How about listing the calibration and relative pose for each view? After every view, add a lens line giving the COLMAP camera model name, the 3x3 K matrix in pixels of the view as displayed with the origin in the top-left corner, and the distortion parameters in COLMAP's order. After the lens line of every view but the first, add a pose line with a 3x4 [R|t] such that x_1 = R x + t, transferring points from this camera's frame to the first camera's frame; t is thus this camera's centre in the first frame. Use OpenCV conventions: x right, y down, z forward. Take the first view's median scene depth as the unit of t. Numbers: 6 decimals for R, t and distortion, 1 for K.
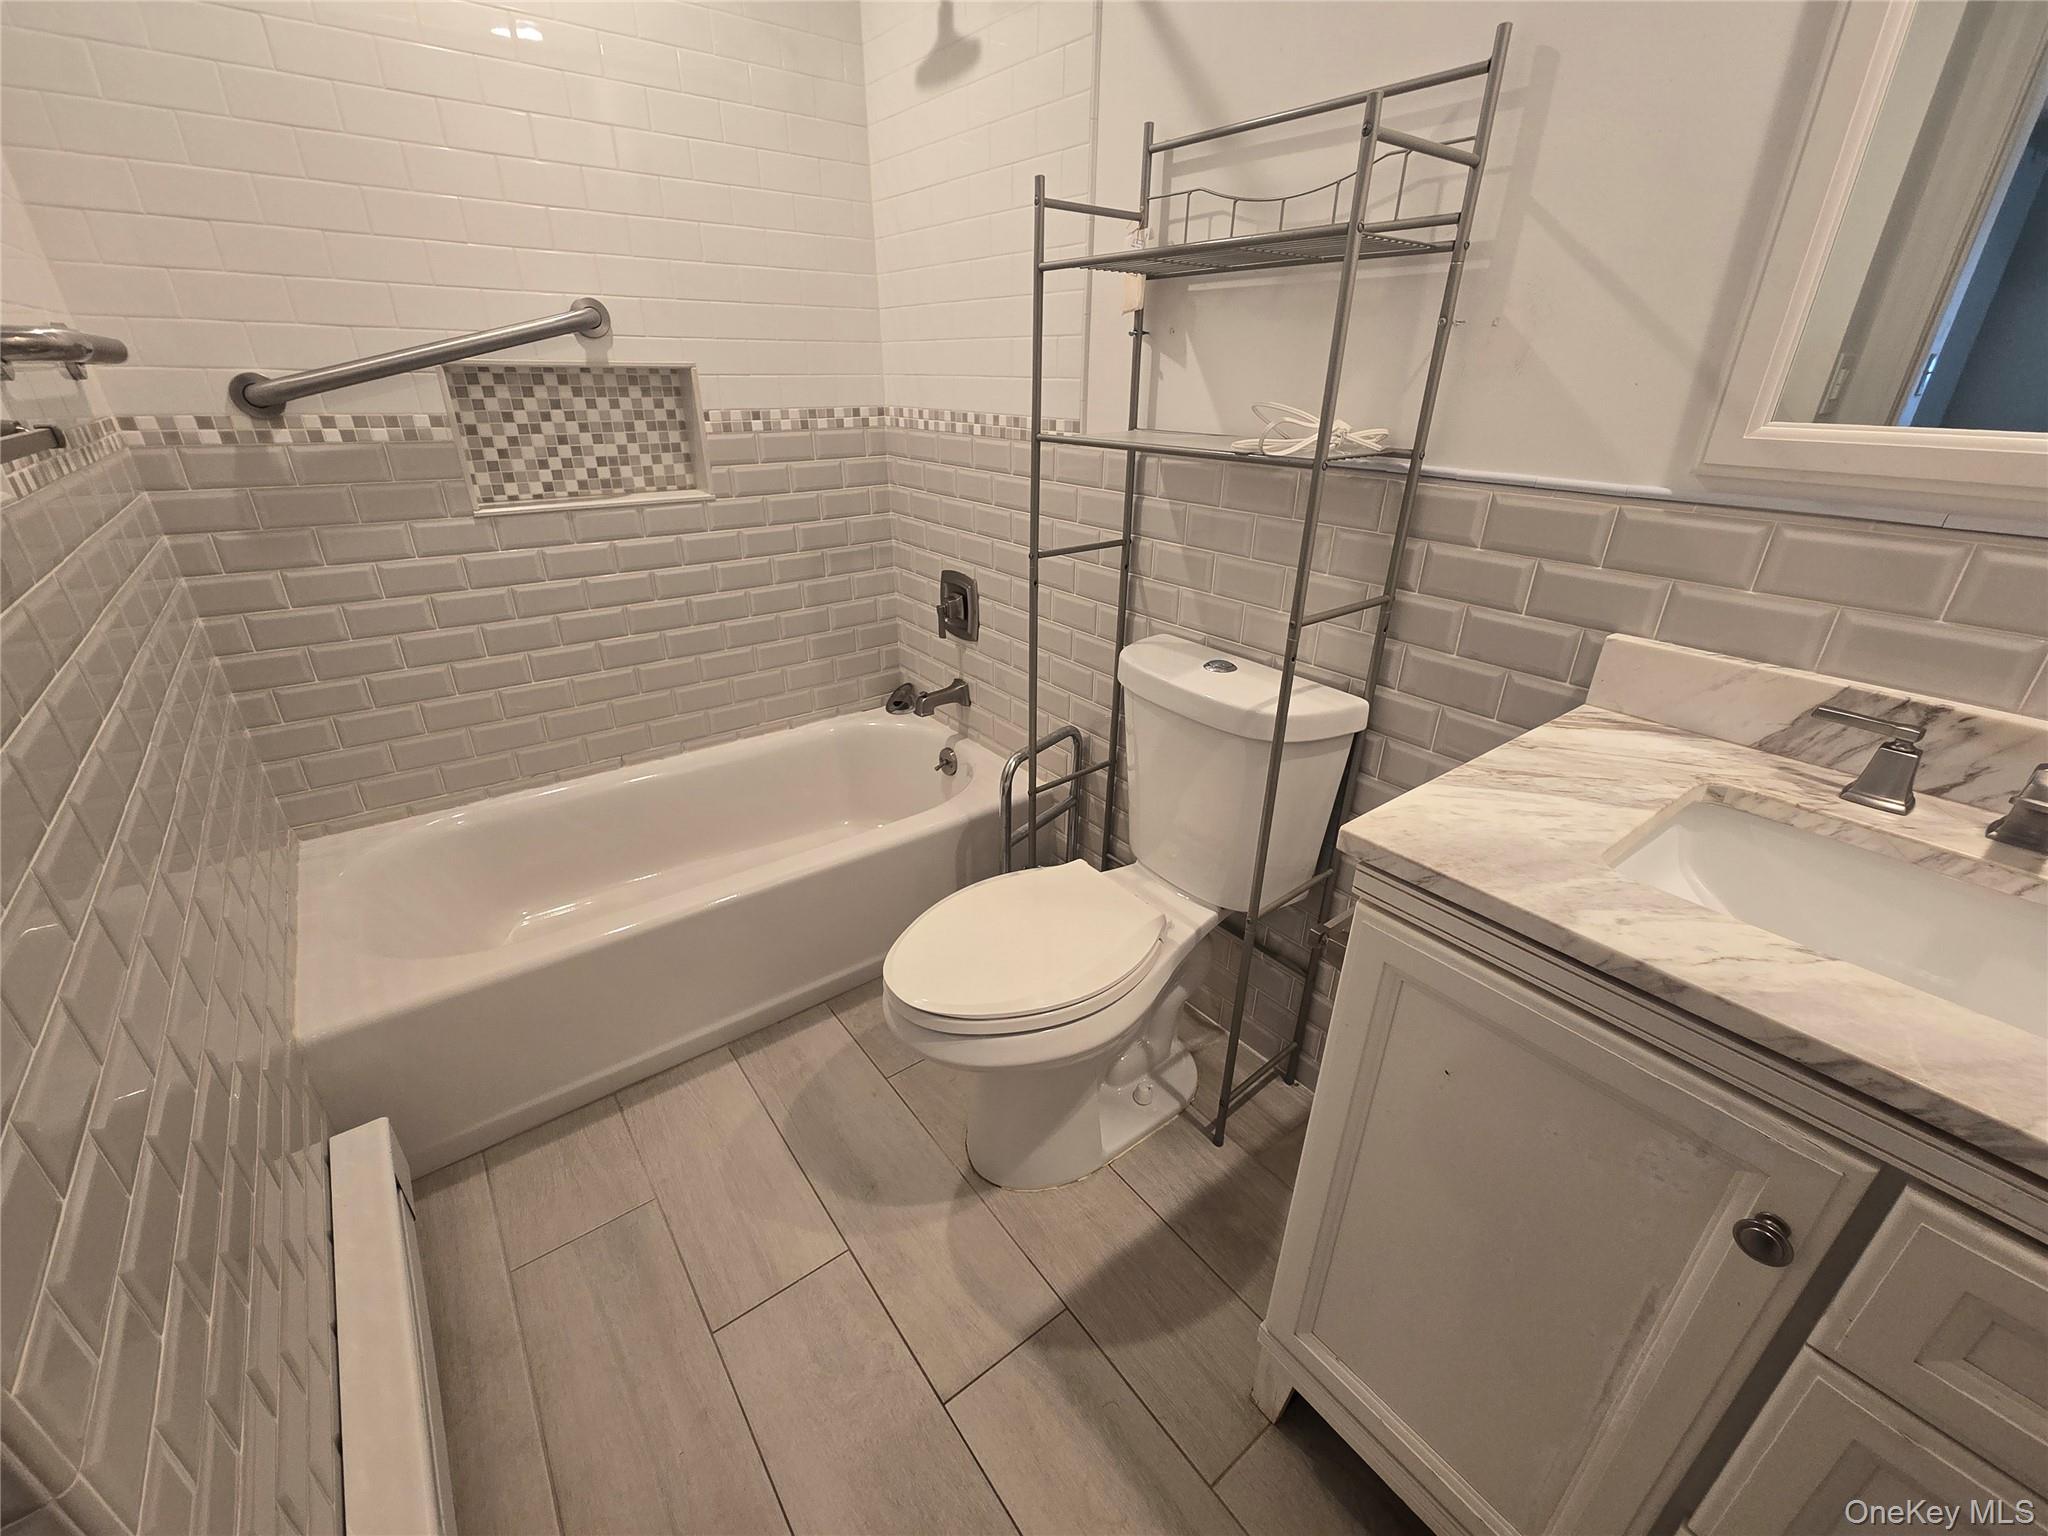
lens RADIAL K [[840.1, 0, 1024.0], [0, 840.1, 768.0], [0, 0, 1]] dist [-0.000151, 0.000364]
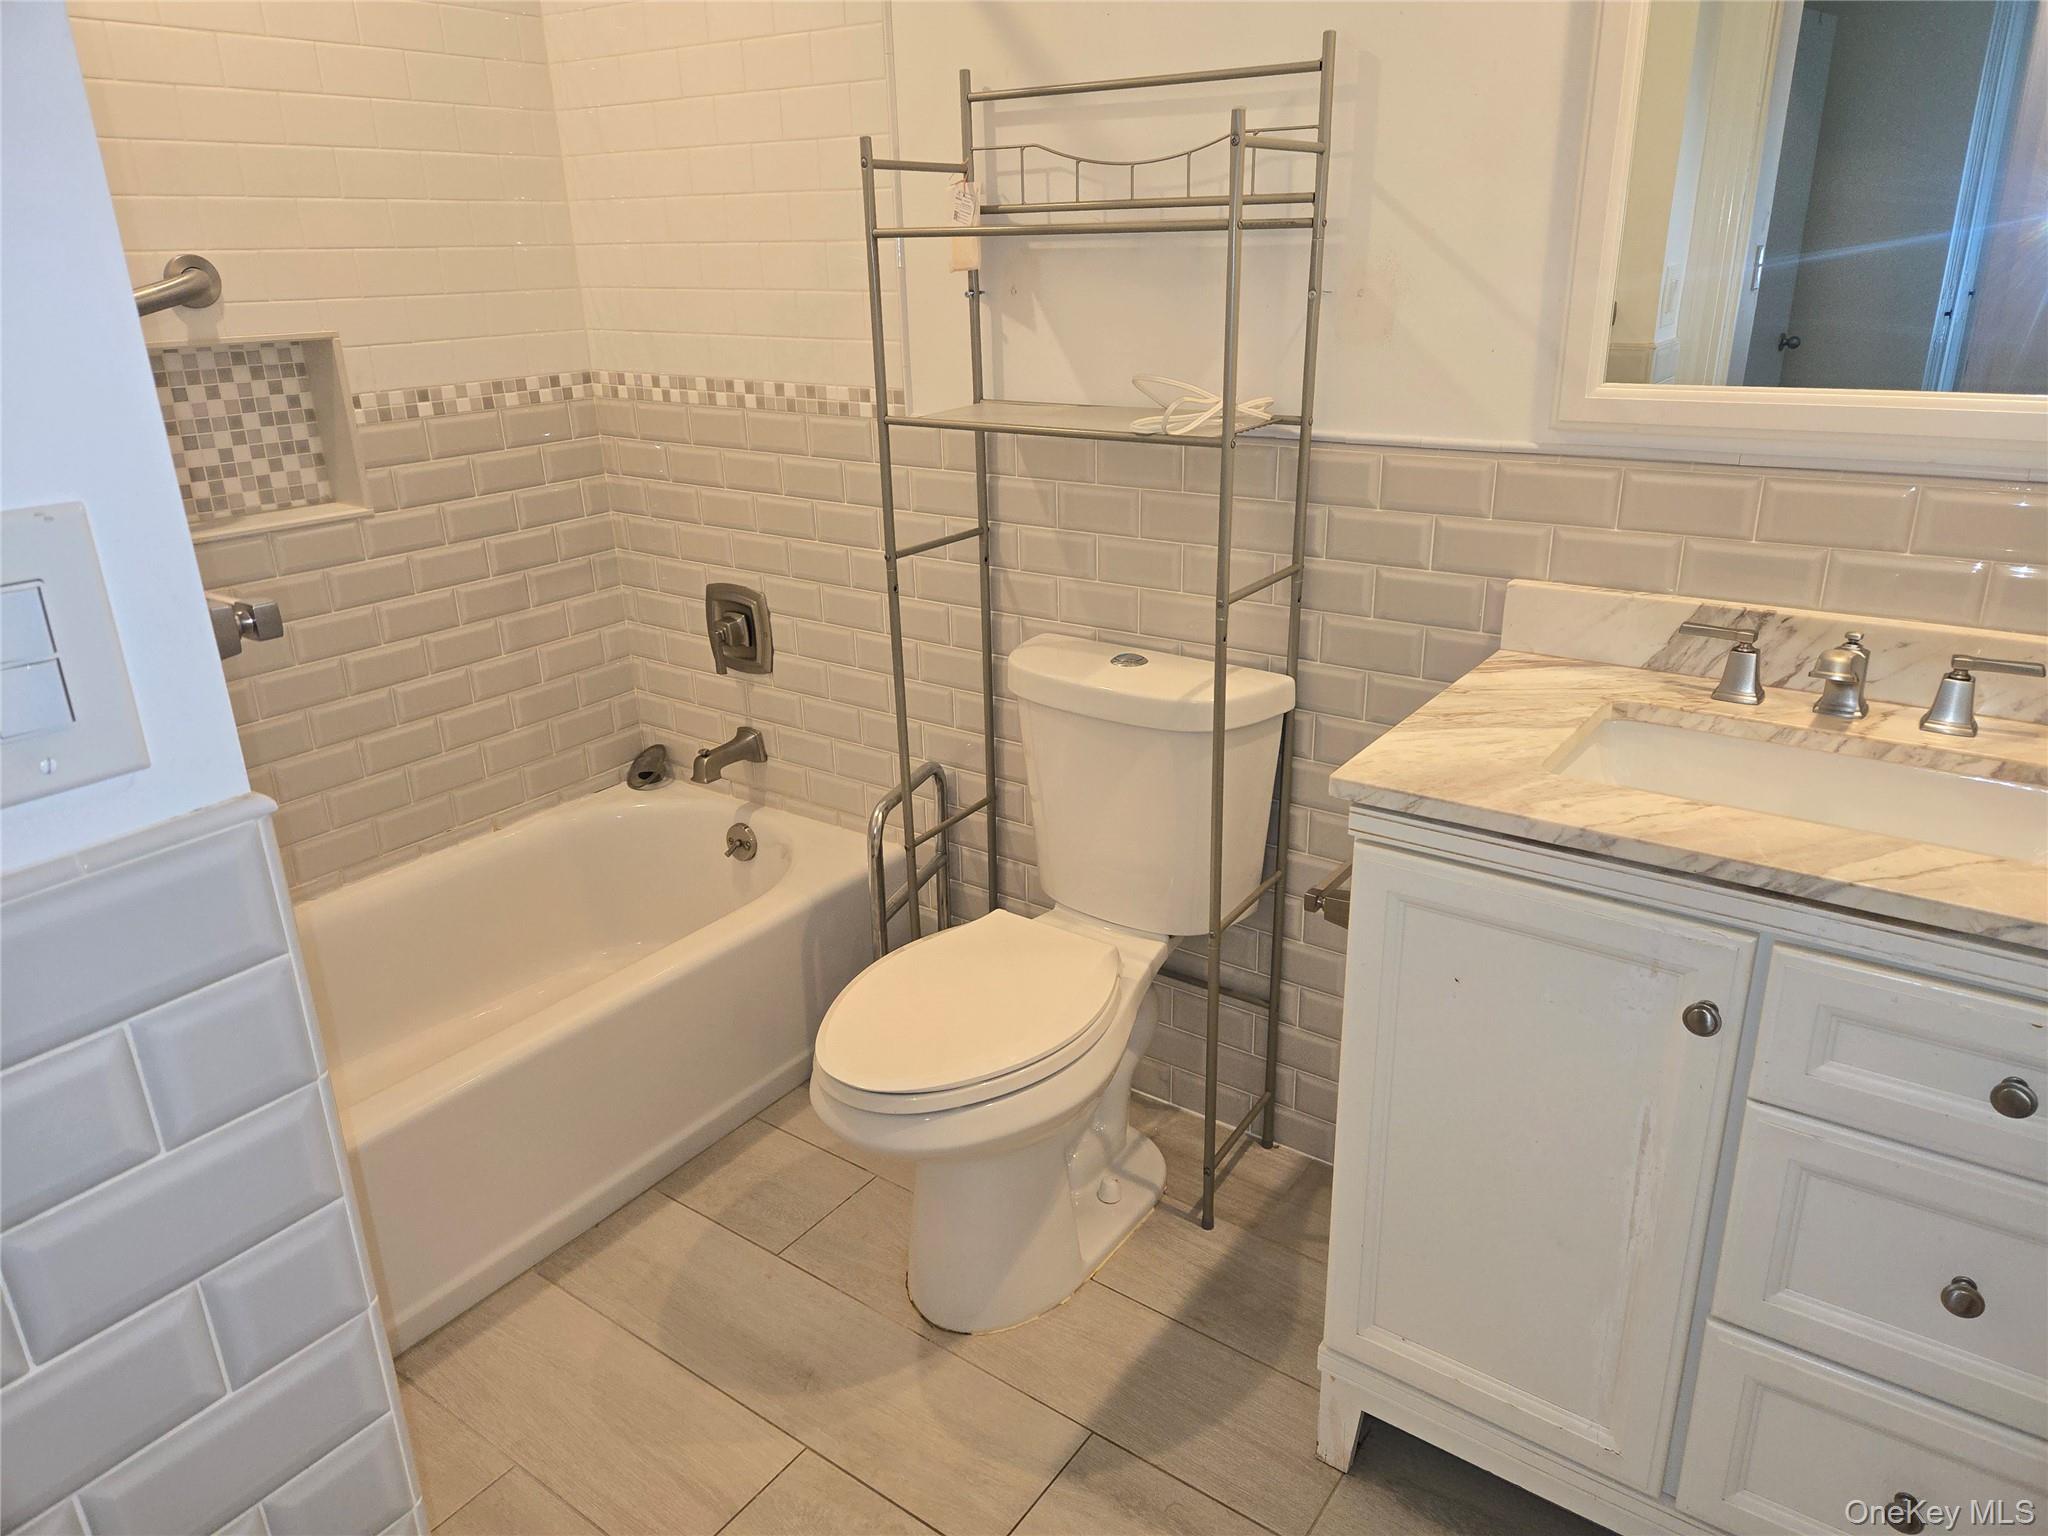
lens RADIAL K [[1342.2, 0, 1048.0], [0, 1342.2, 742.2], [0, 0, 1]] dist [0.094830, -0.101933]
pose [[0.954080, -0.128023, 0.270818, -0.219278], [0.152609, 0.985684, -0.071675, 0.047392], [-0.257764, 0.109713, 0.959959, -0.295365]]
